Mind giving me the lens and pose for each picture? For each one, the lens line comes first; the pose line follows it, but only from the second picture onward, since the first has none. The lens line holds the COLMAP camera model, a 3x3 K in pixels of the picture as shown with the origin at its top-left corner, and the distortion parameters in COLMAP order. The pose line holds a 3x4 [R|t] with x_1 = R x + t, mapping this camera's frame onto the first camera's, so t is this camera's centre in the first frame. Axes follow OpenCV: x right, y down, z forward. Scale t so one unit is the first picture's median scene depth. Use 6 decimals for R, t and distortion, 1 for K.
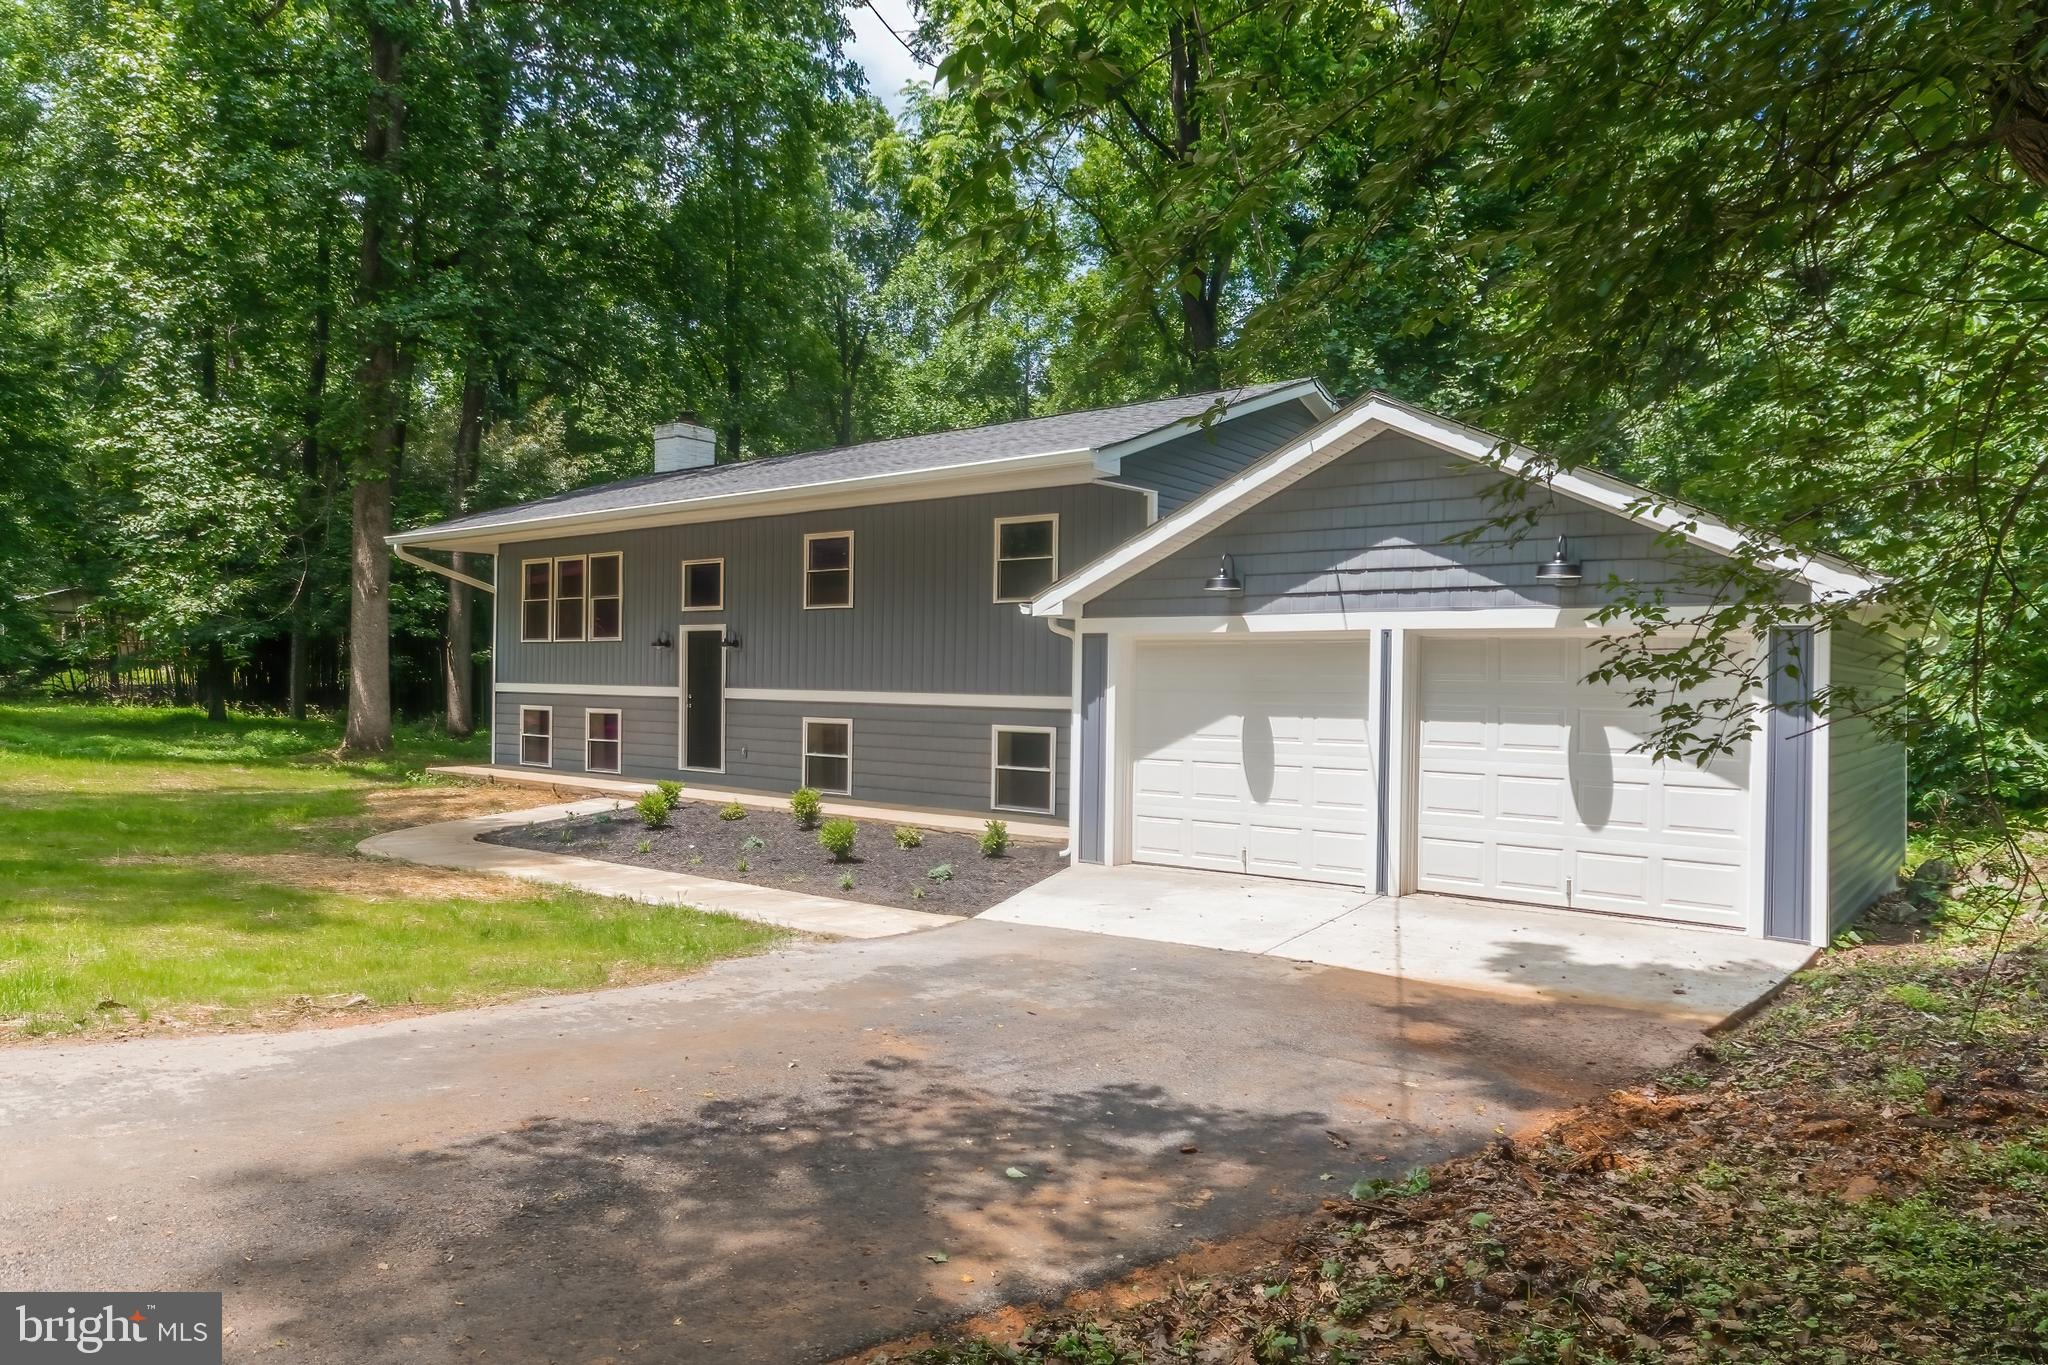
lens RADIAL K [[1306.9, 0, 1023.5], [0, 1306.9, 682.2], [0, 0, 1]] dist [-0.010993, -0.000576]
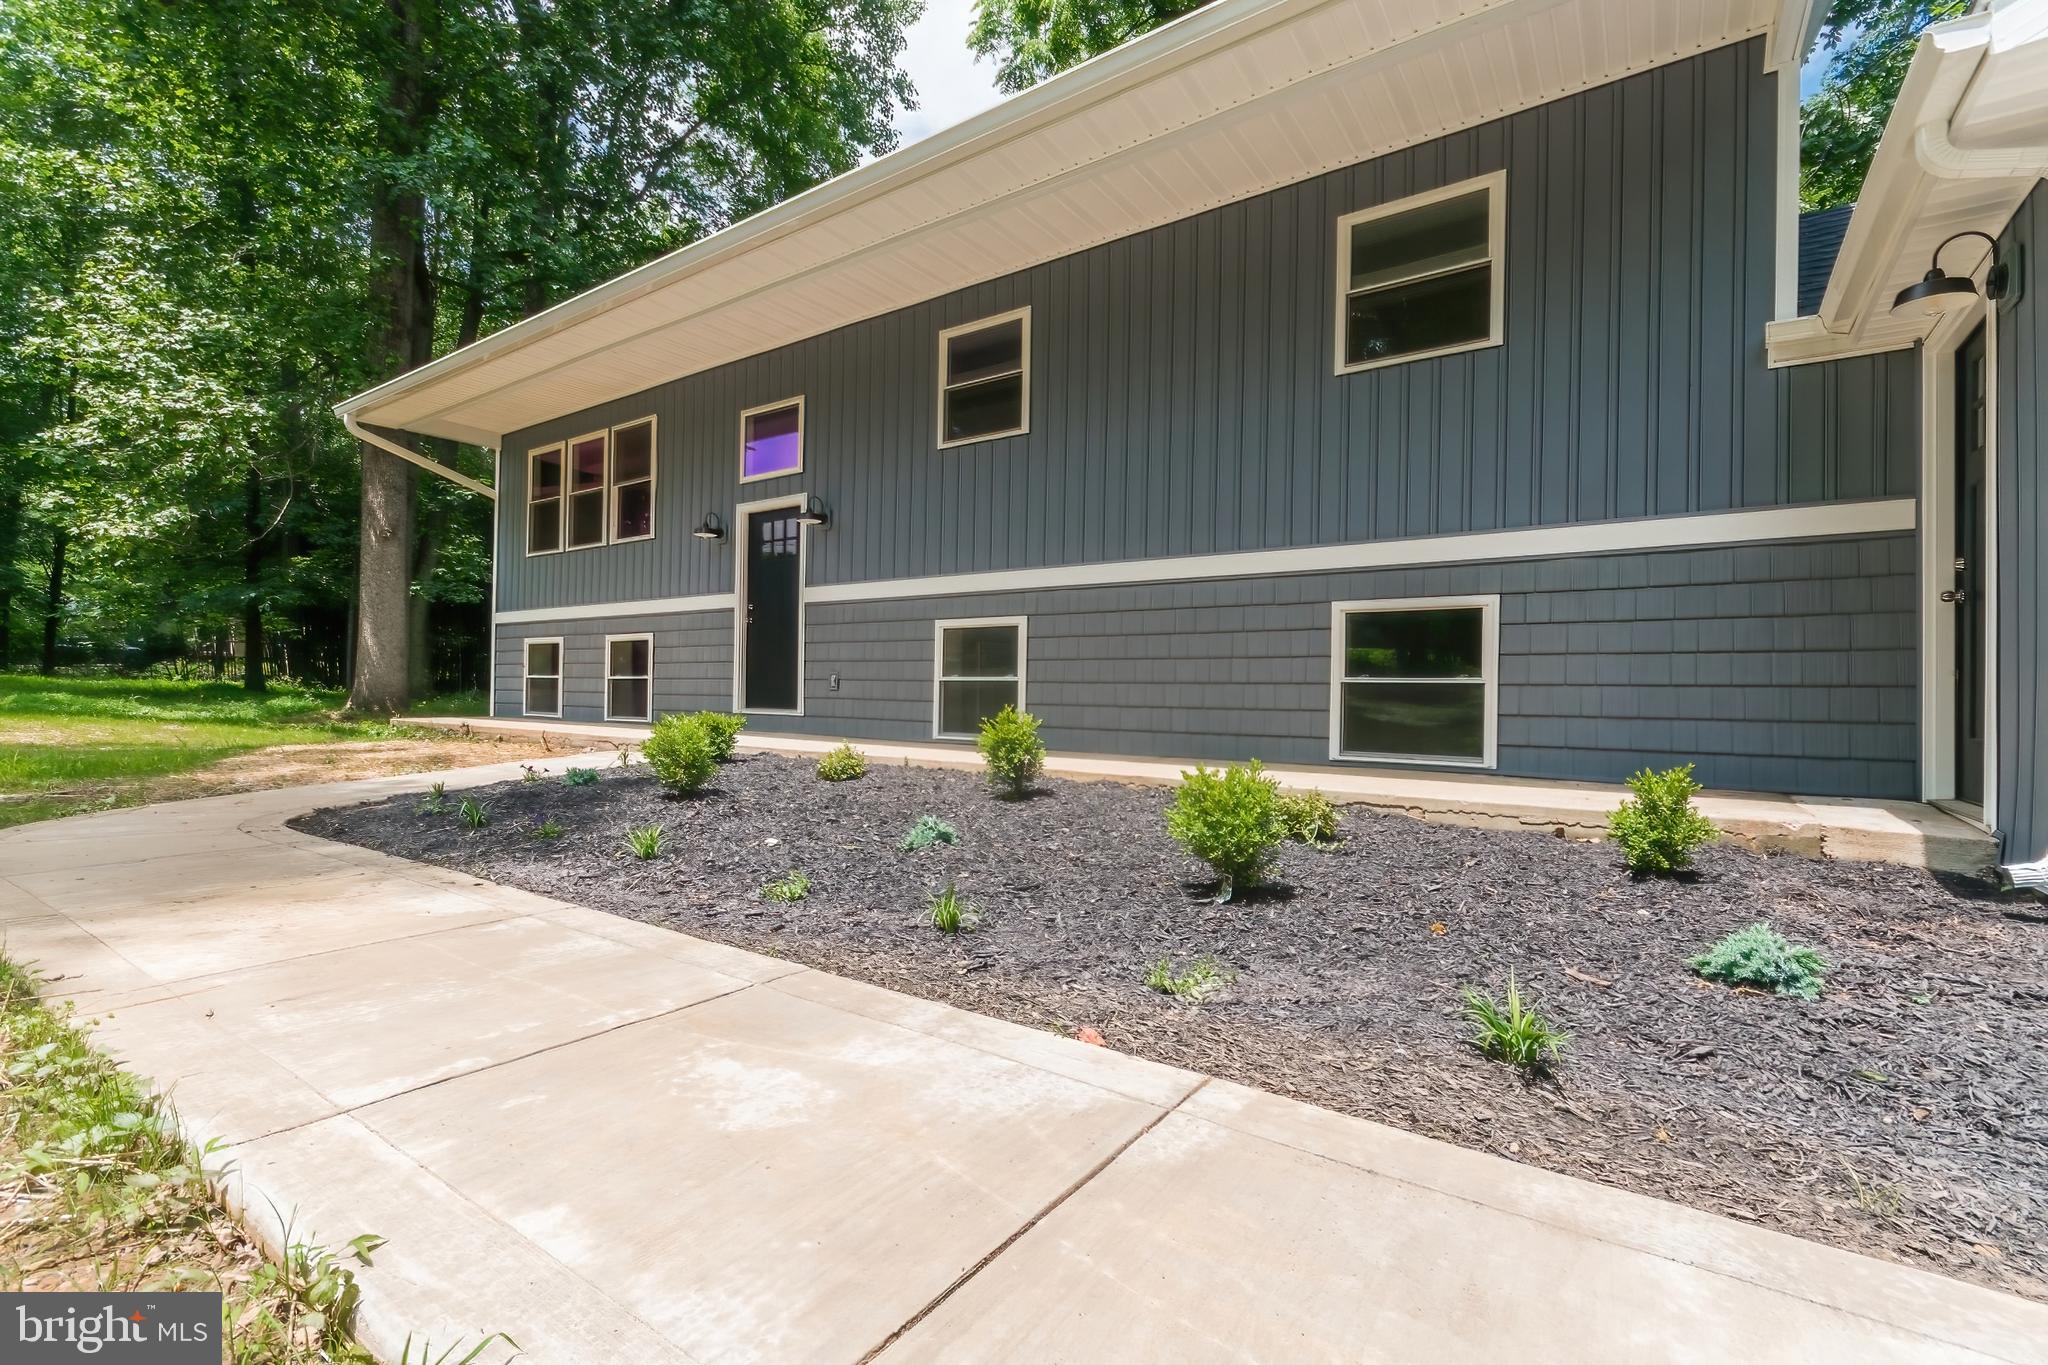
lens RADIAL K [[908.6, 0, 1025.9], [0, 908.6, 682.4], [0, 0, 1]] dist [0.002998, -0.000102]
pose [[0.998396, 0.005150, 0.056382, -0.128083], [-0.004309, 0.999878, -0.015038, 0.054075], [-0.056453, 0.014771, 0.998296, 0.478595]]
